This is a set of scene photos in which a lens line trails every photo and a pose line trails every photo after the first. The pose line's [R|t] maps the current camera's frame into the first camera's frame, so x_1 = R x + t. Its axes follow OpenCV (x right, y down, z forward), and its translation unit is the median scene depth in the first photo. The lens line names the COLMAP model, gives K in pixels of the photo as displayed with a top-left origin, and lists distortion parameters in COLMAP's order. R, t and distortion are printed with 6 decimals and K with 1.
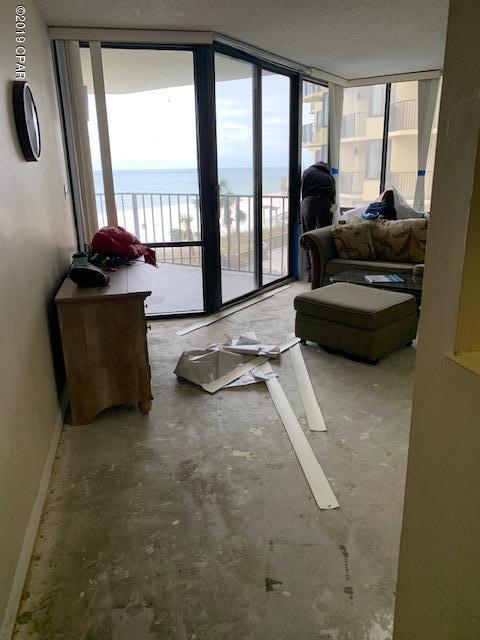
lens RADIAL K [[493.9, 0, 240.0], [0, 493.9, 320.0], [0, 0, 1]] dist [-0.001580, -0.001248]
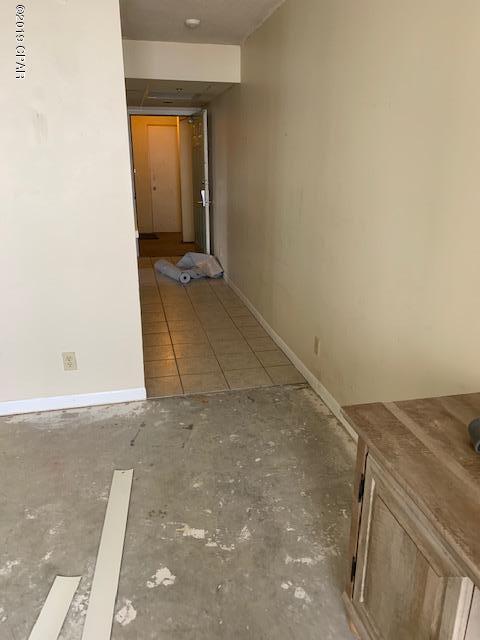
lens RADIAL K [[493.9, 0, 240.0], [0, 493.9, 320.0], [0, 0, 1]] dist [-0.001580, -0.001248]
pose [[-0.999697, 0.021248, 0.012416, -0.079066], [0.024532, 0.820552, 0.571045, -0.406673], [0.001945, 0.571177, -0.820825, 1.299507]]
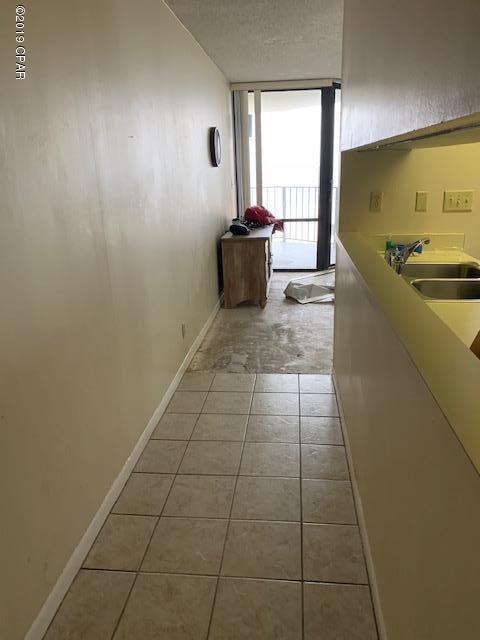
lens RADIAL K [[489.7, 0, 256.2], [0, 489.7, 328.9], [0, 0, 1]] dist [-0.001673, -0.001381]
pose [[0.957549, 0.093149, -0.272806, 0.294897], [-0.085965, 0.995566, 0.038197, 0.210805], [0.275154, -0.013124, 0.961311, -0.763718]]
